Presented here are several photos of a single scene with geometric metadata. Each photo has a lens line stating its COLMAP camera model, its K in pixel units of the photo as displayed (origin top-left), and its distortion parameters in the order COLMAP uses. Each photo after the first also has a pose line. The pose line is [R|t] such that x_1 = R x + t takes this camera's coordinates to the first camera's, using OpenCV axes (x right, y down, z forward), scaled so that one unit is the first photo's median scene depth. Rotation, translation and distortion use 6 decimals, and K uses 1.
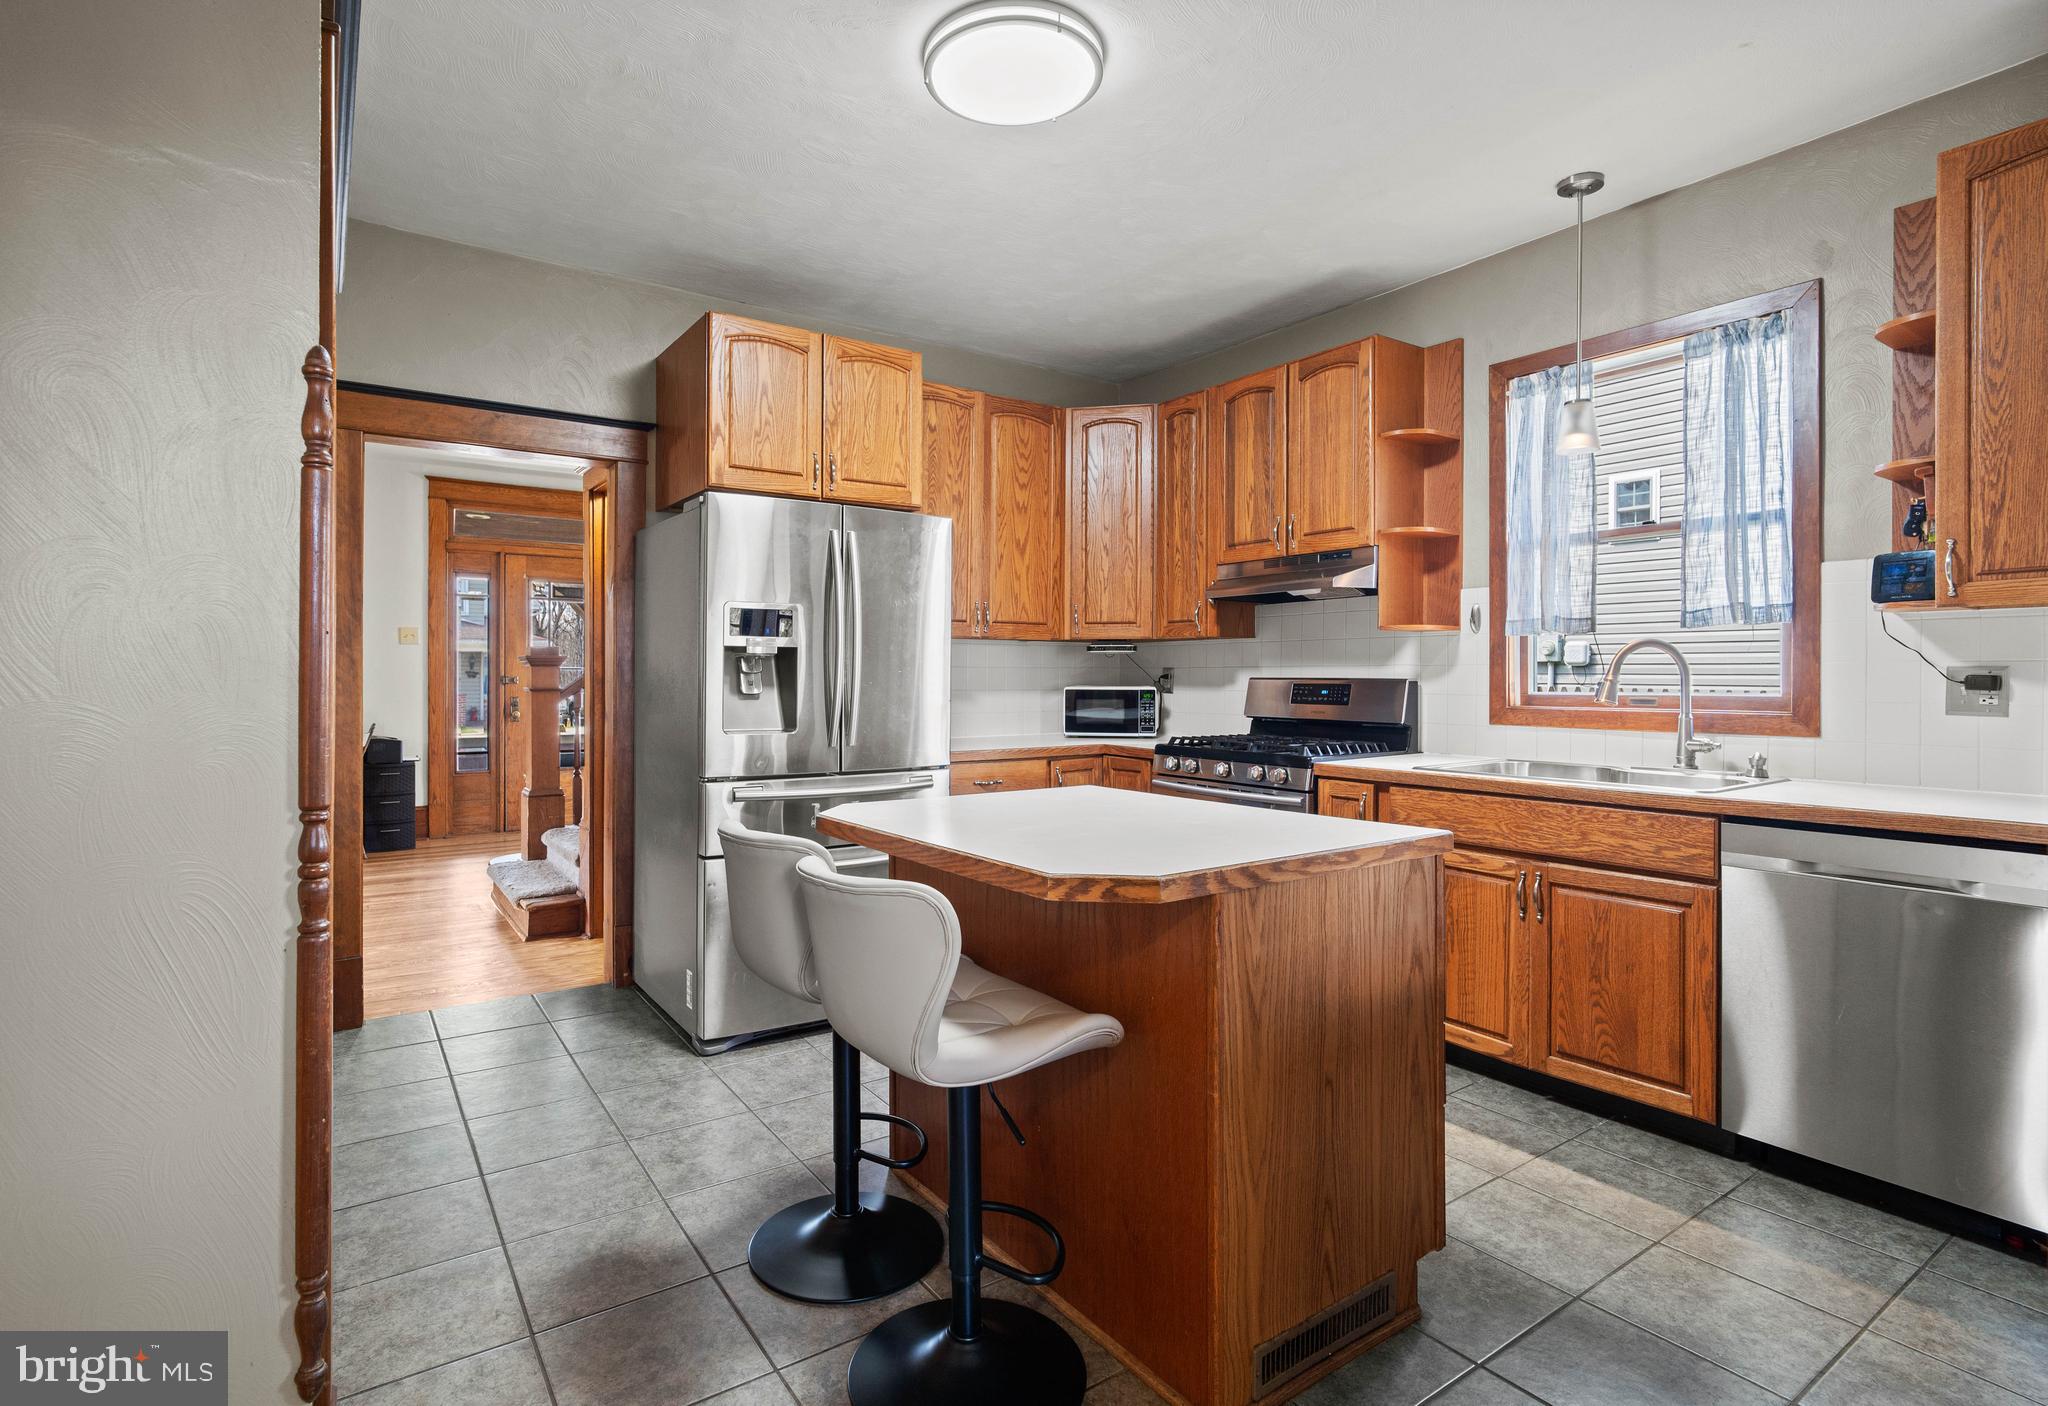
lens RADIAL K [[988.9, 0, 988.6], [0, 988.9, 682.2], [0, 0, 1]] dist [-0.016249, 0.006276]
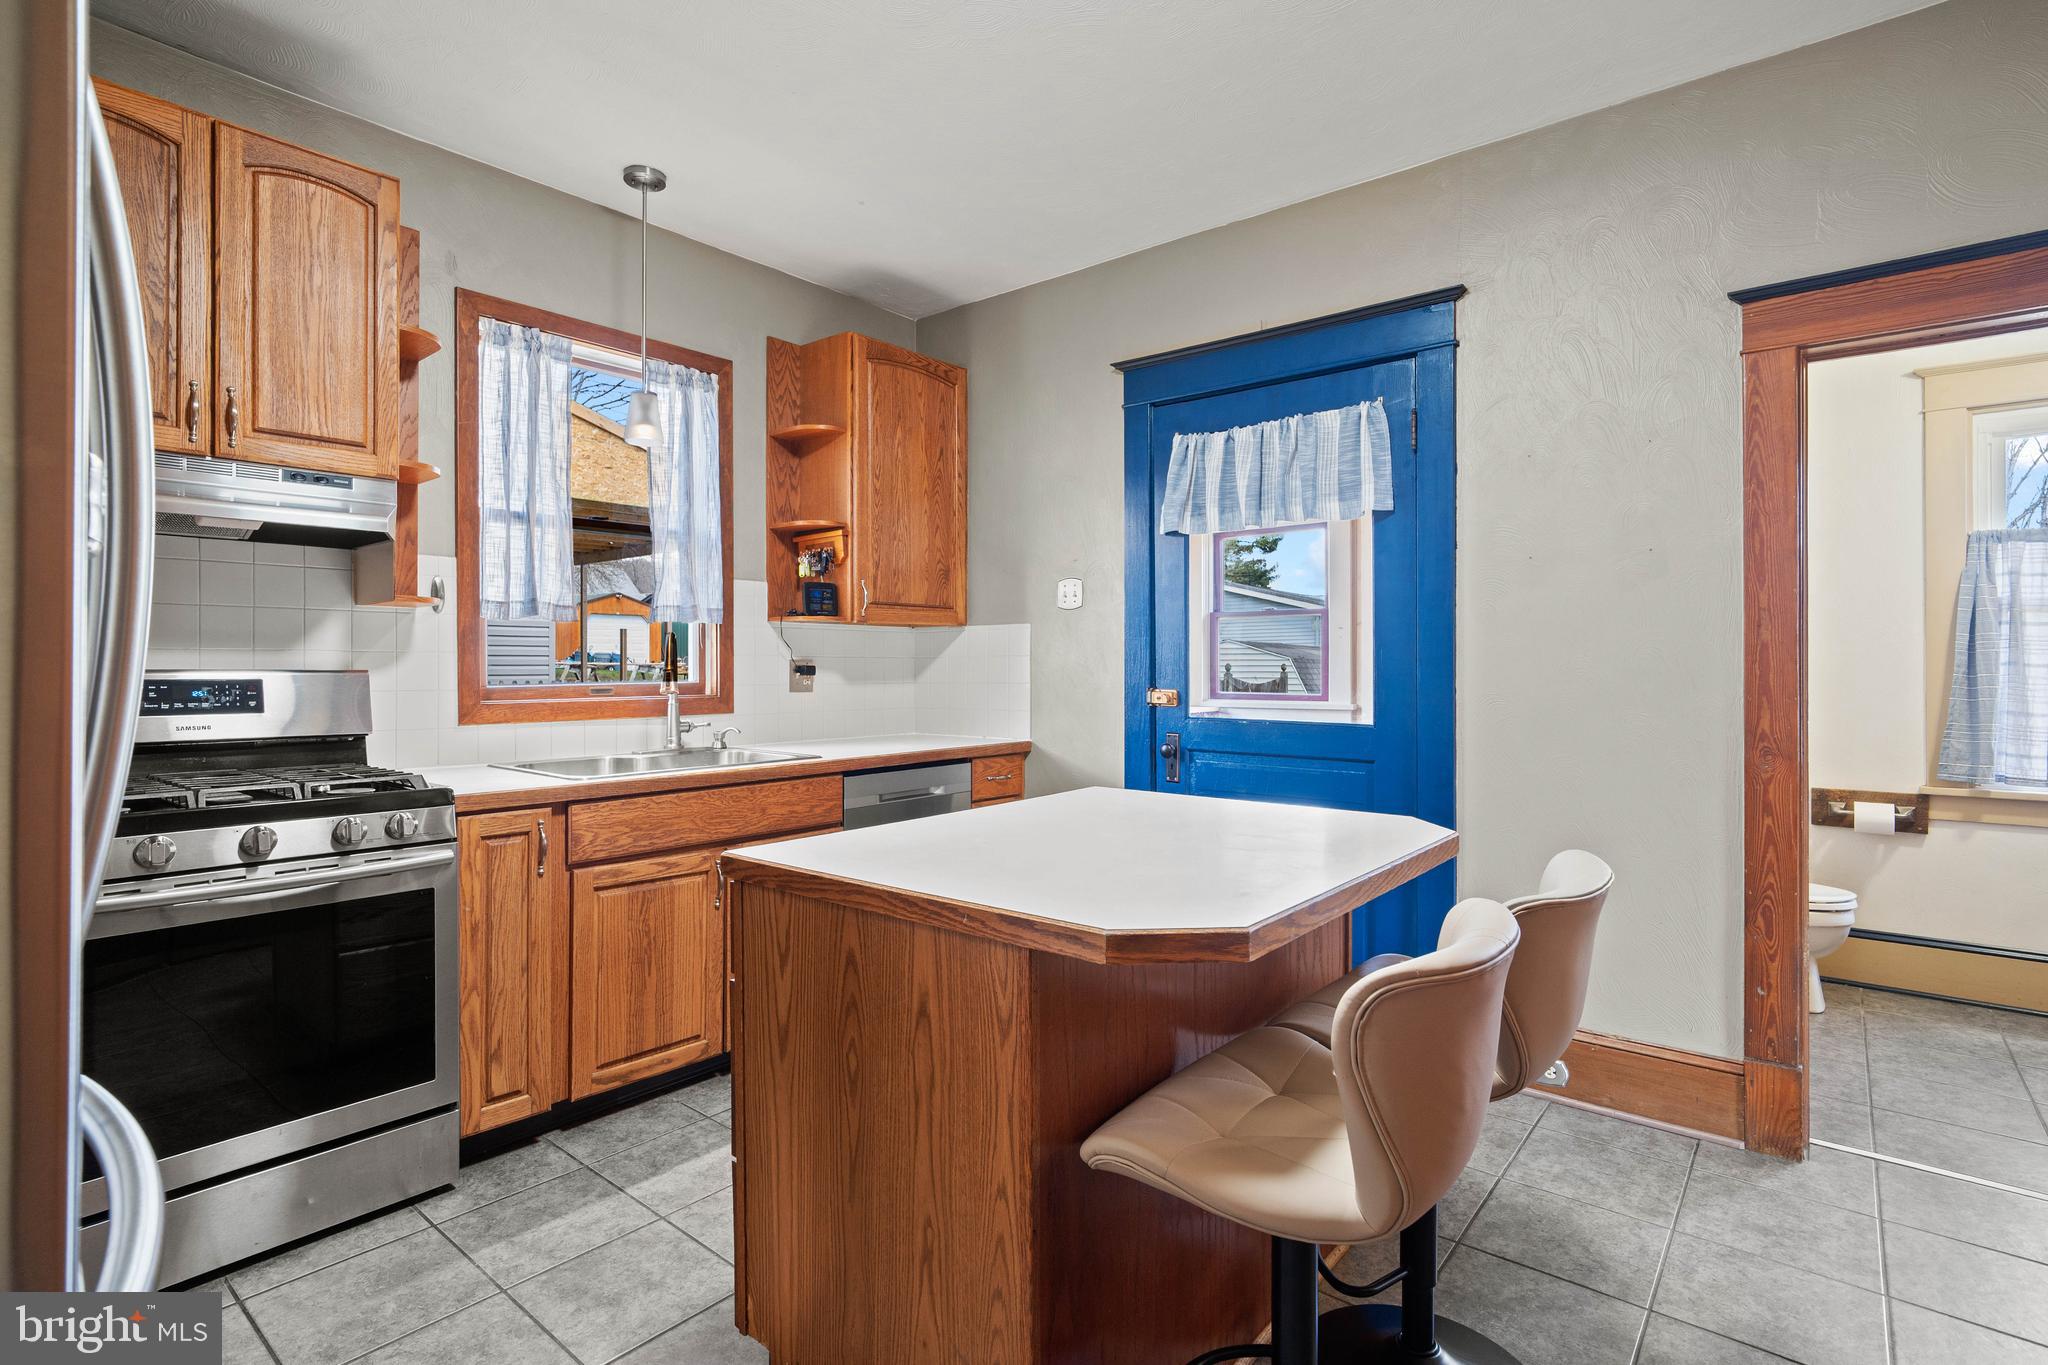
lens RADIAL K [[987.9, 0, 1013.5], [0, 987.9, 664.6], [0, 0, 1]] dist [-0.003070, -0.000373]
pose [[-0.276030, 0.000467, 0.961149, -0.434214], [0.005242, 0.999986, 0.001019, -0.006474], [-0.961135, 0.005320, -0.276029, 0.838321]]
